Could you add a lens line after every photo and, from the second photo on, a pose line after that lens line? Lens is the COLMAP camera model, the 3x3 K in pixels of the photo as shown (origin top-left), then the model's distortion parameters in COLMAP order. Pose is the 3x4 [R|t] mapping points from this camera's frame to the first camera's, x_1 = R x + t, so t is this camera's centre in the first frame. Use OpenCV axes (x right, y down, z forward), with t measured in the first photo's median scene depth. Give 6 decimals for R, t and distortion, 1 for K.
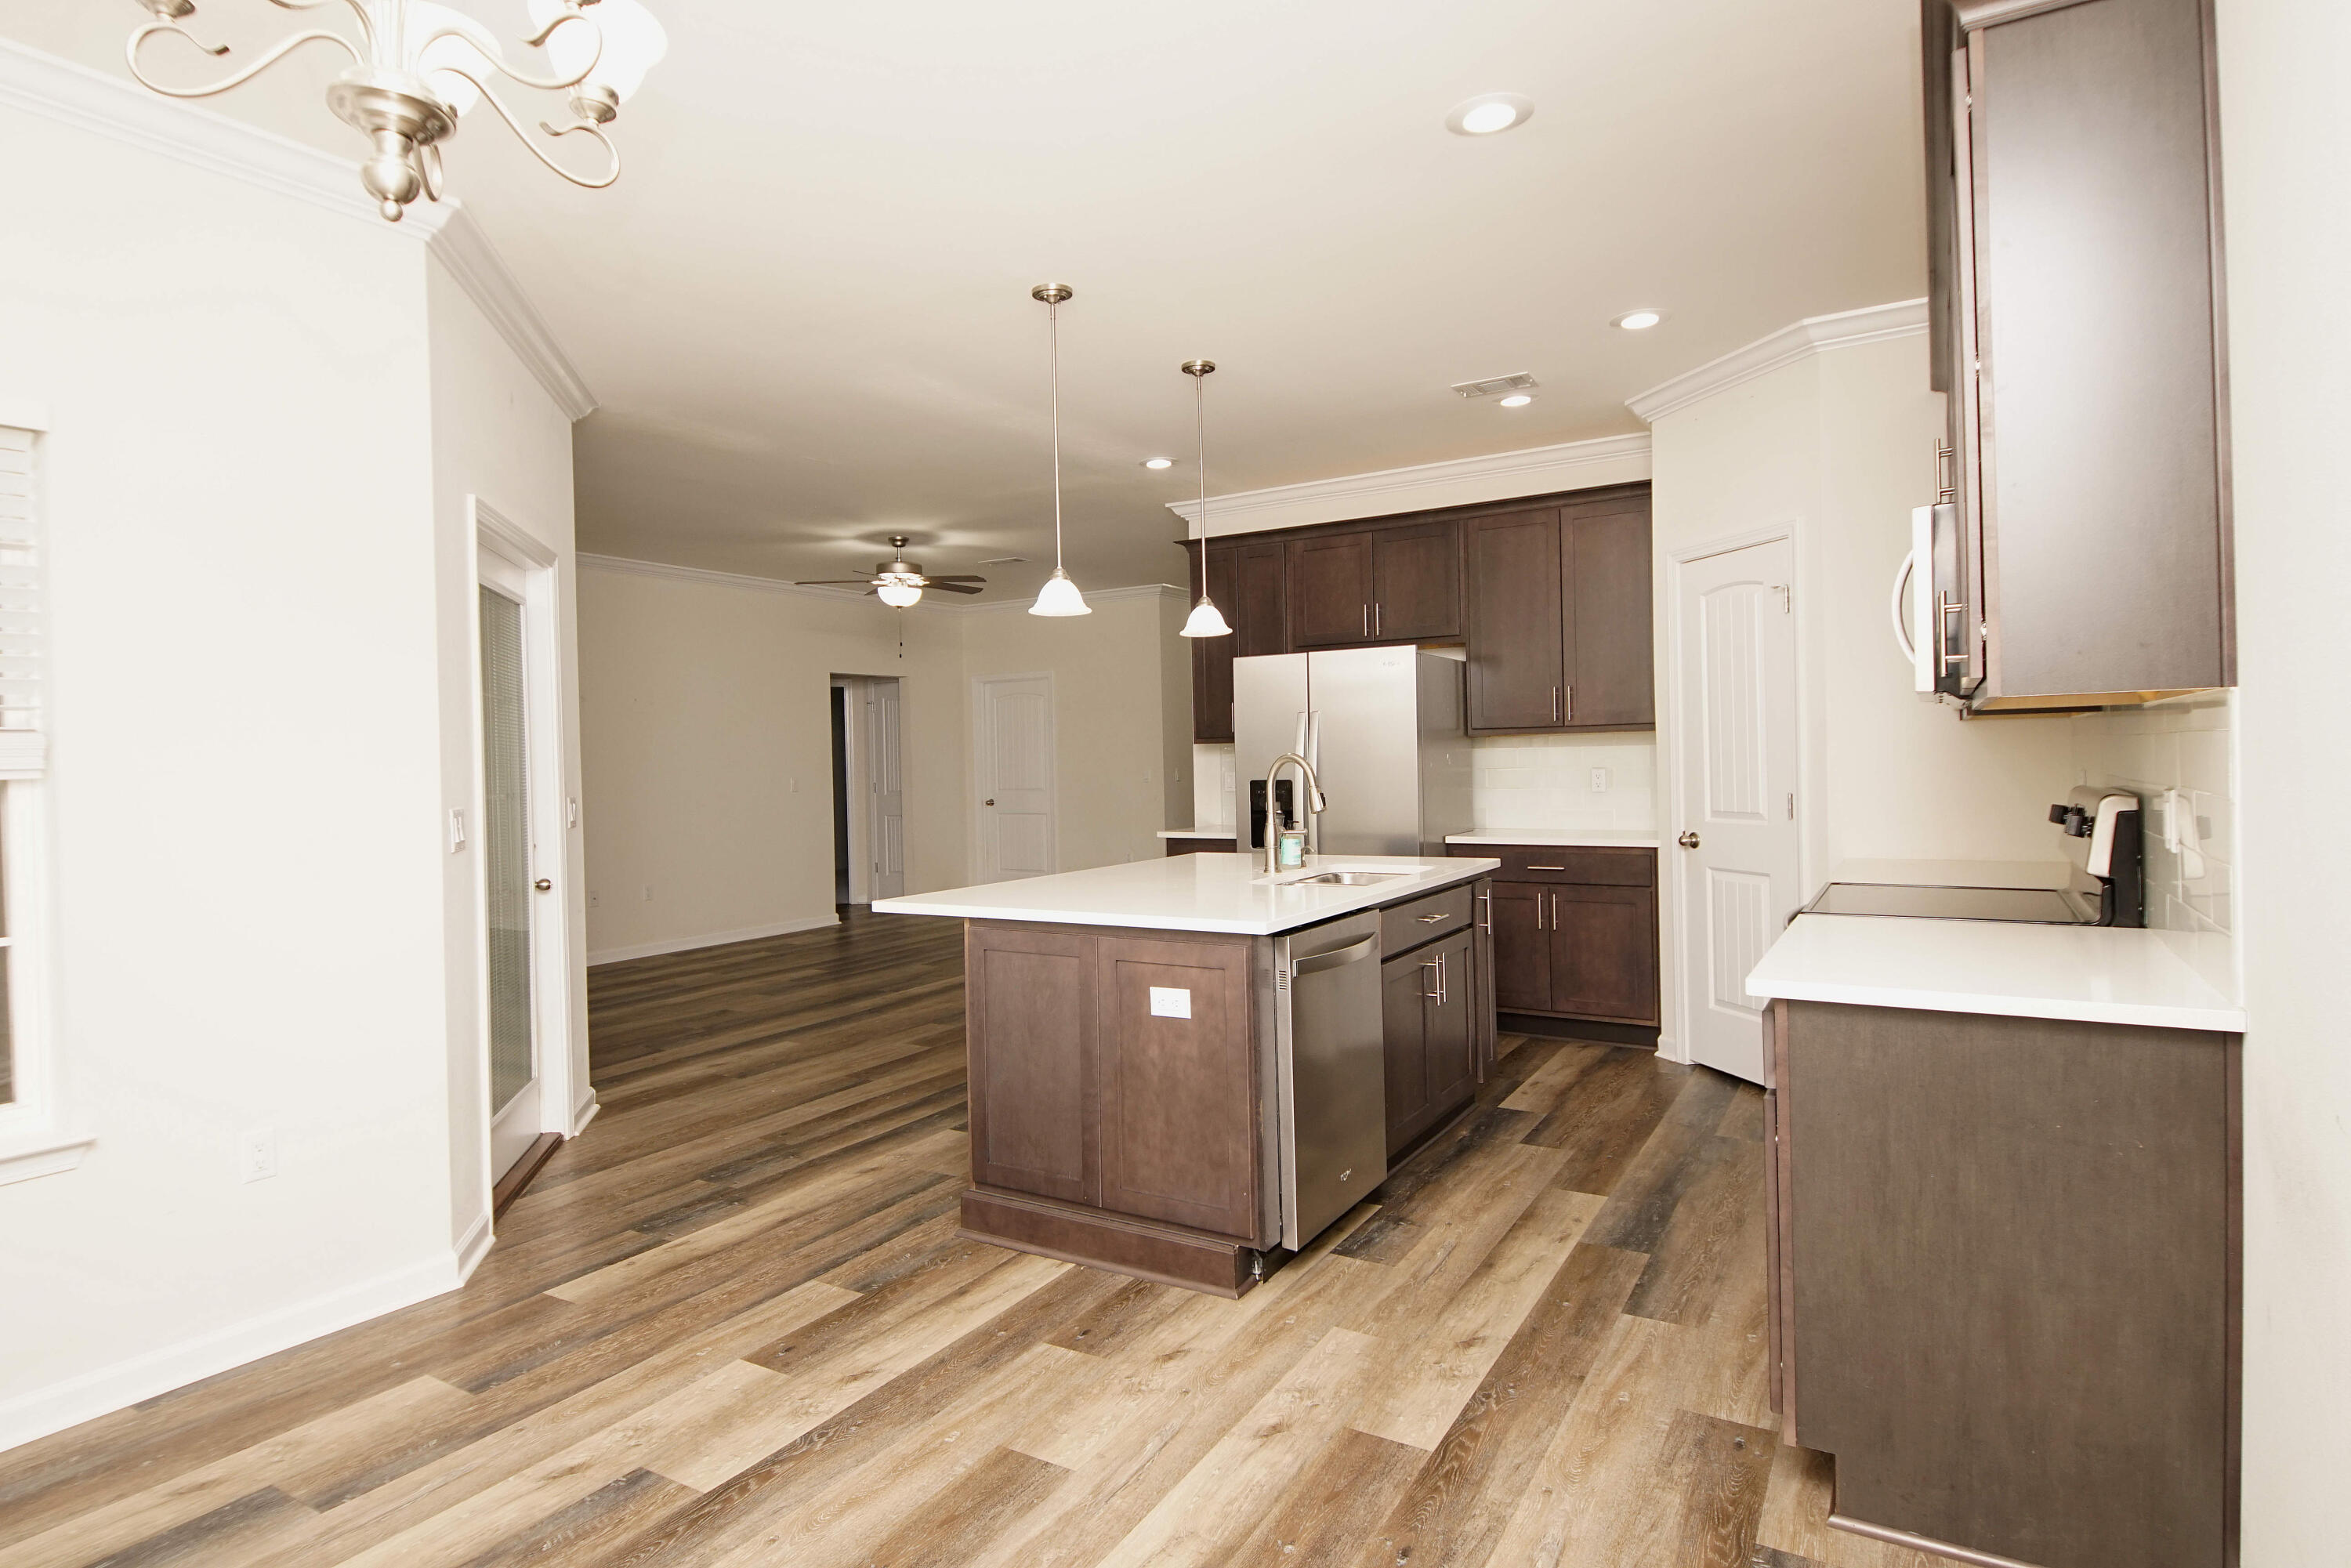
lens RADIAL K [[1272.0, 0, 1154.9], [0, 1272.0, 772.5], [0, 0, 1]] dist [0.023081, -0.000419]
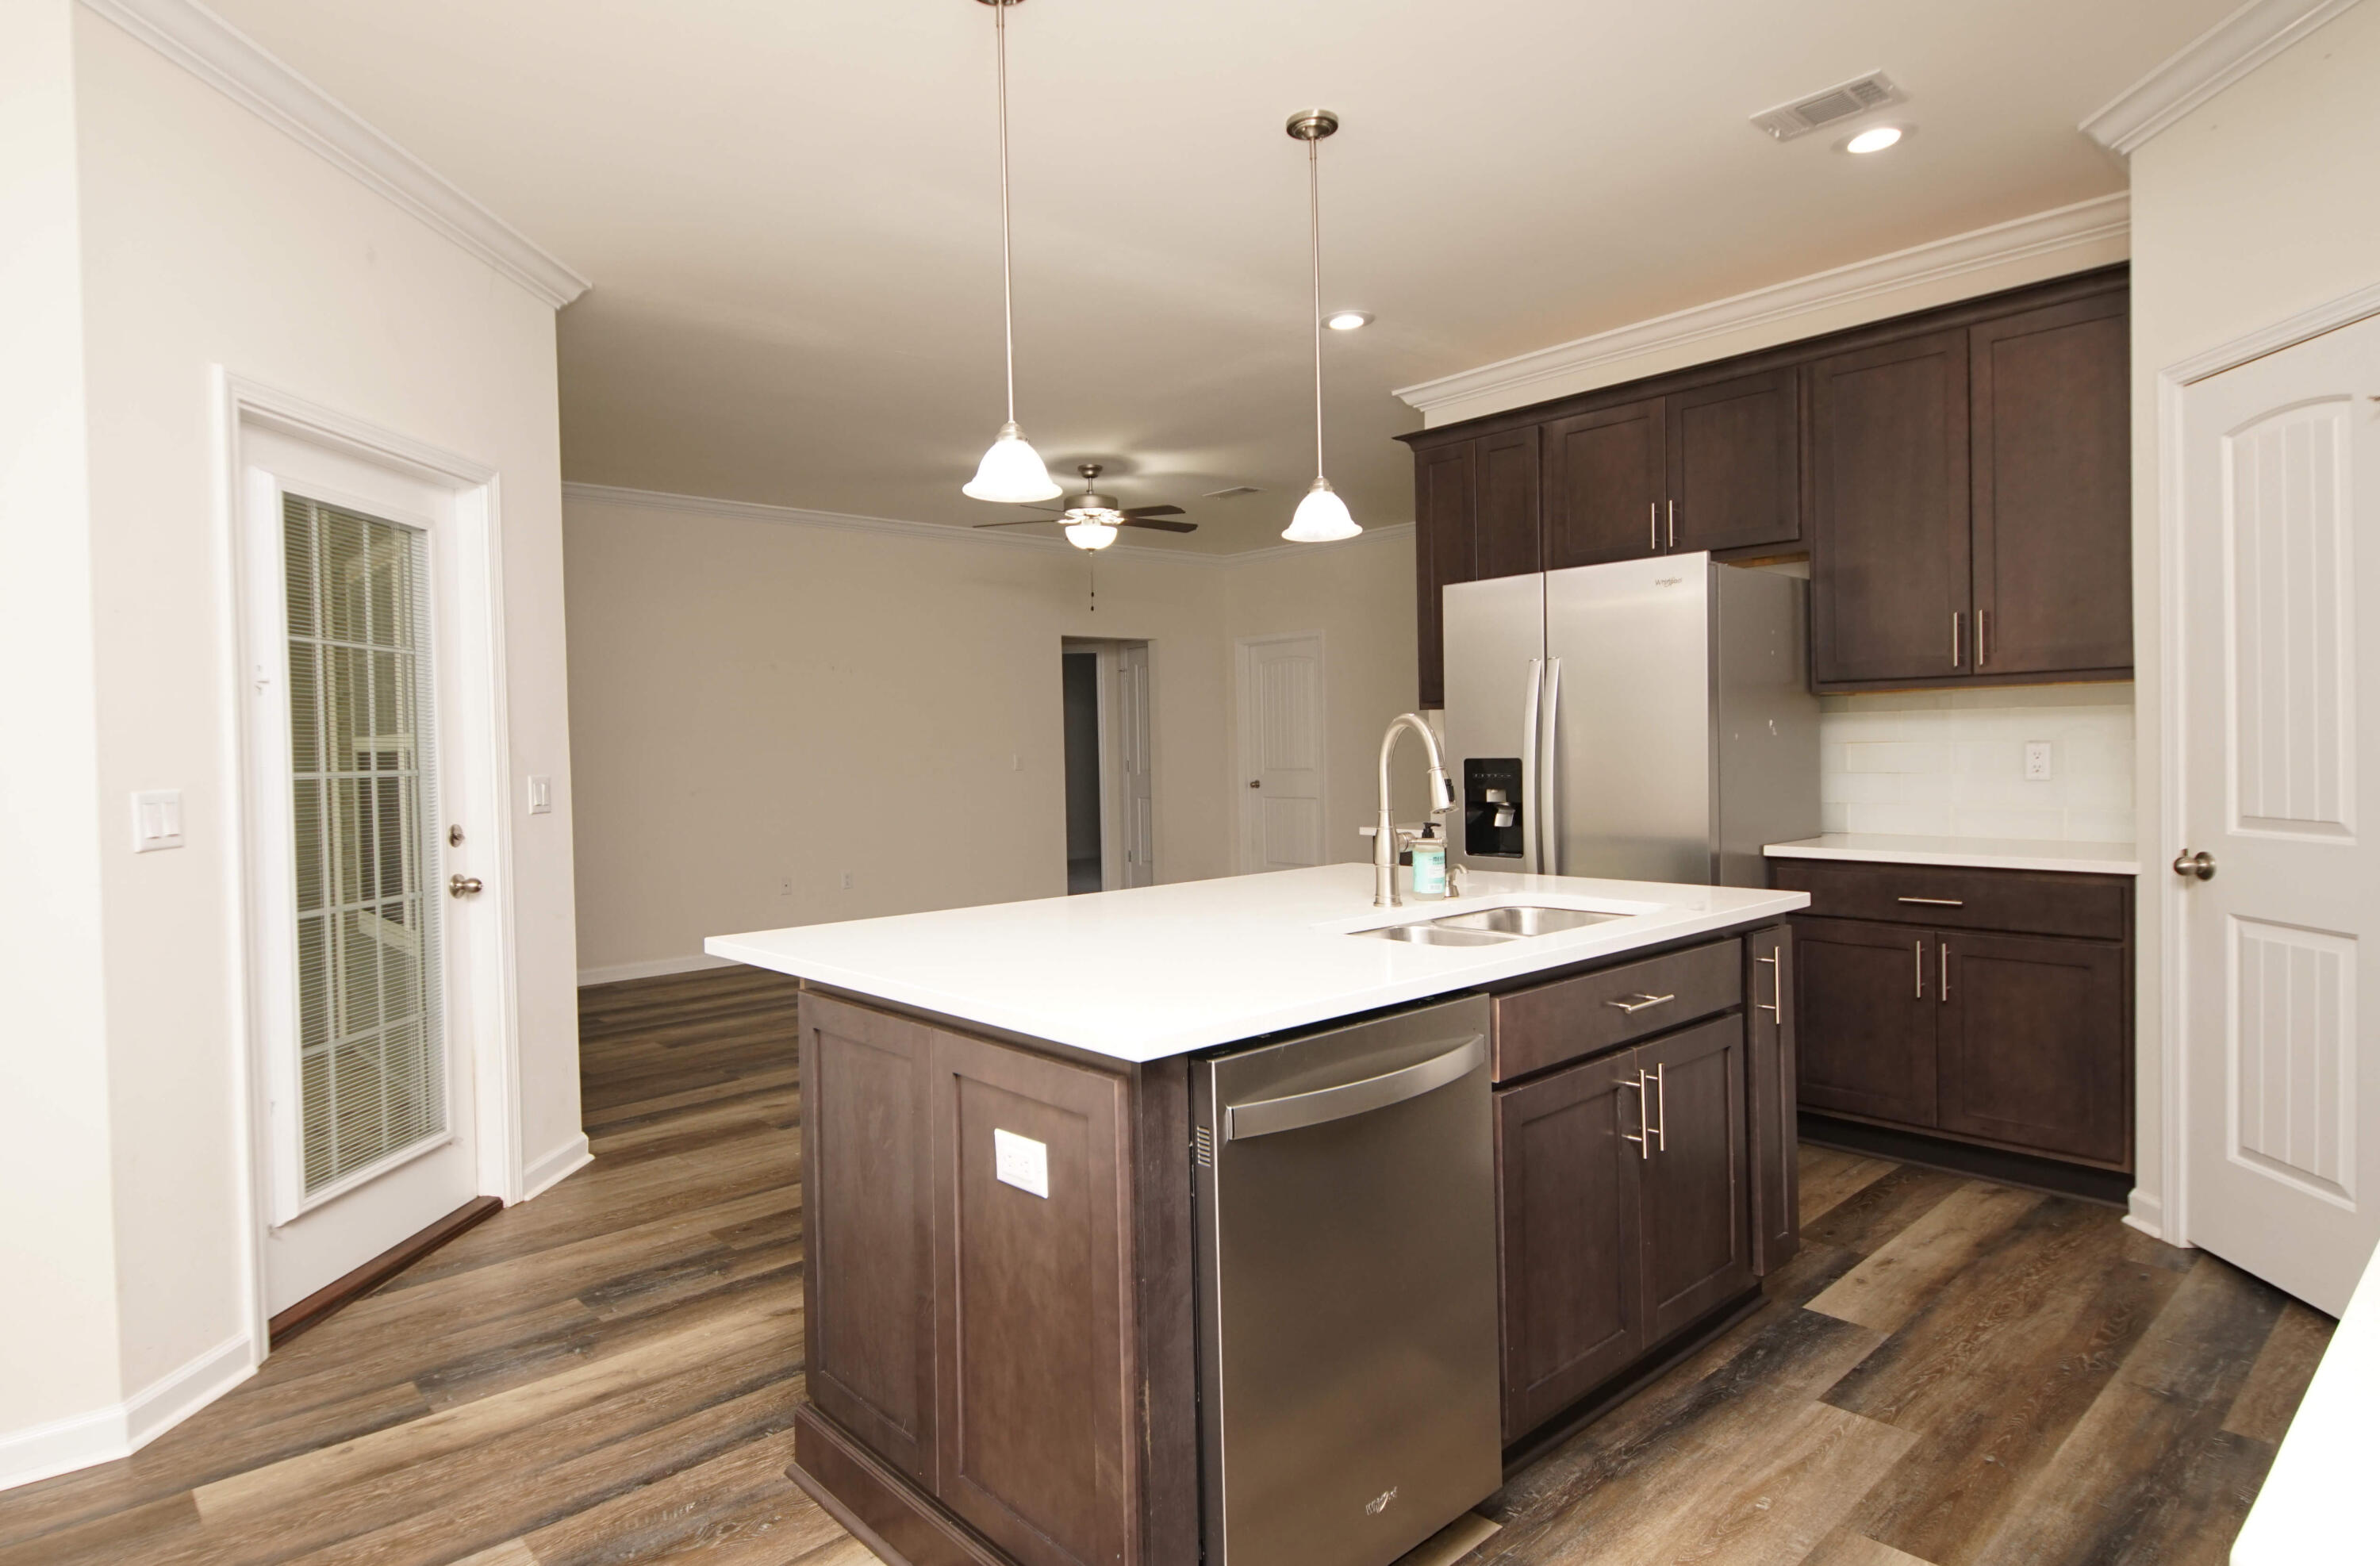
lens RADIAL K [[1352.8, 0, 1124.7], [0, 1352.8, 774.8], [0, 0, 1]] dist [0.016898, -0.019987]
pose [[0.957792, 0.007506, -0.287363, 0.134535], [-0.002627, 0.999846, 0.017359, 0.002773], [0.287449, -0.015871, 0.957665, 0.281724]]
